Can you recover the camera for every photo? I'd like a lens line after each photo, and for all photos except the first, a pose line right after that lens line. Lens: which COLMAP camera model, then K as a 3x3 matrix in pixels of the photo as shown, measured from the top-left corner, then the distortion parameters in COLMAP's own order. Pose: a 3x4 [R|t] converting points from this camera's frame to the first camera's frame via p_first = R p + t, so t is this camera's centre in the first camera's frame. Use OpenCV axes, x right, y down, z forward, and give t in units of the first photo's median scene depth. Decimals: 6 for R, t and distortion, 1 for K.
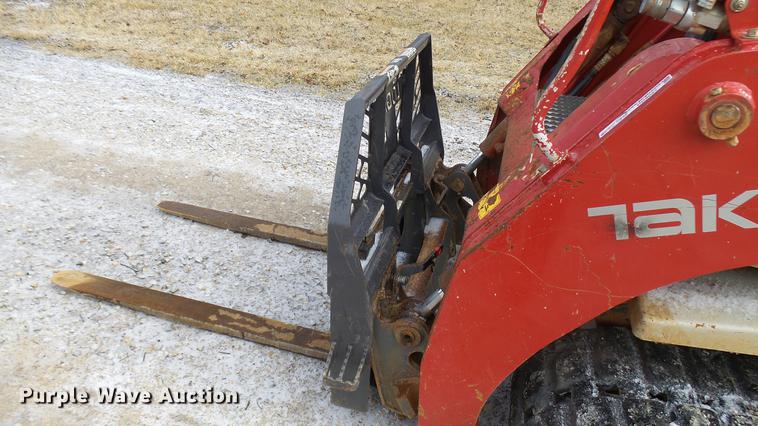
lens RADIAL K [[527.1, 0, 382.4], [0, 527.1, 214.0], [0, 0, 1]] dist [-0.002439, 0.003216]
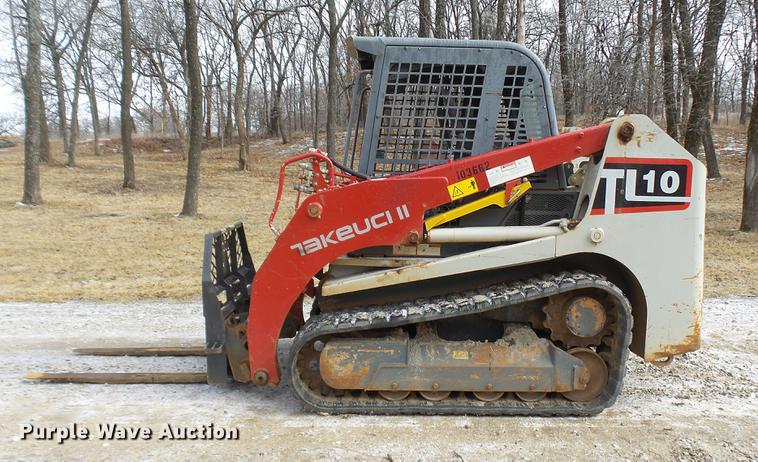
lens RADIAL K [[655.5, 0, 403.6], [0, 655.5, 228.6], [0, 0, 1]] dist [0.000551, 0.017889]
pose [[0.954748, -0.097027, 0.281145, -0.025355], [0.204736, 0.900074, -0.384641, 0.735098], [-0.215731, 0.424796, 0.879209, -1.258630]]
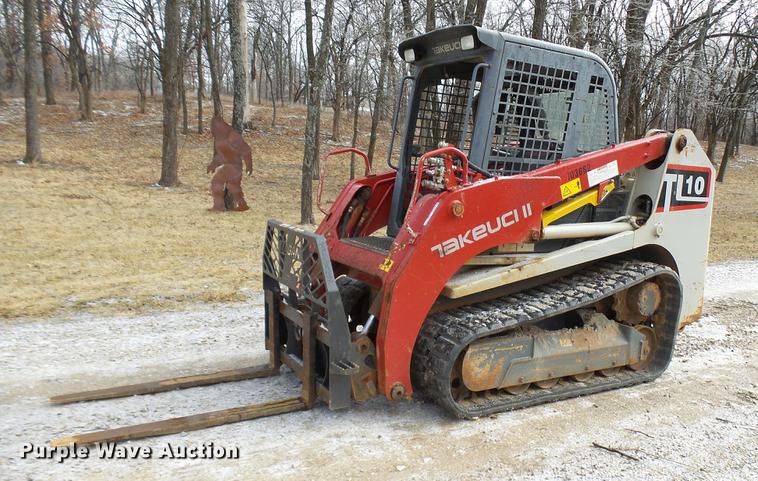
lens RADIAL K [[631.6, 0, 456.6], [0, 631.6, 250.2], [0, 0, 1]] dist [-0.004401, 0.016961]
pose [[0.657014, -0.145489, 0.739706, -1.006844], [0.384657, 0.908562, -0.162955, 0.298556], [-0.648361, 0.391597, 0.652901, -0.655121]]
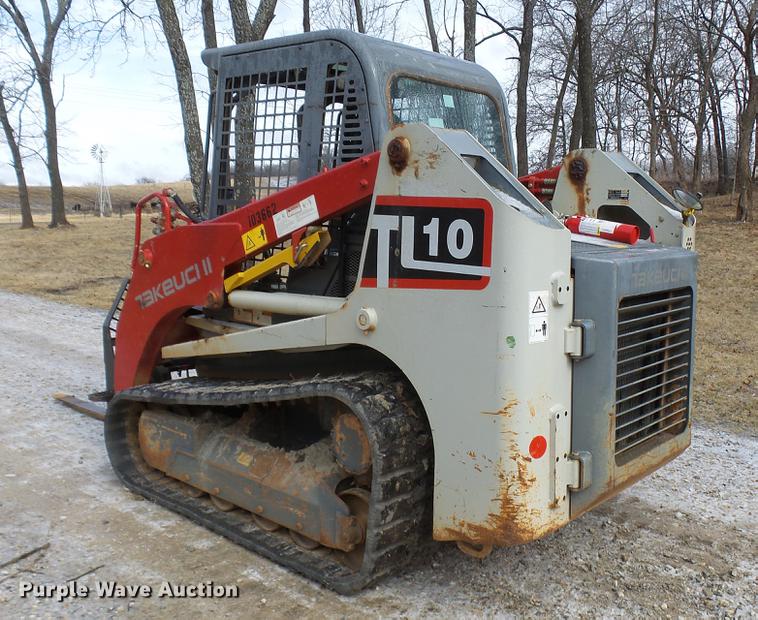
lens RADIAL K [[765.0, 0, 381.6], [0, 765.0, 308.7], [0, 0, 1]] dist [0.004176, 0.000000]
pose [[0.904411, -0.005754, -0.426624, 1.612442], [-0.170142, 0.912102, -0.372990, 0.642689], [0.391271, 0.409923, 0.823936, -0.872042]]
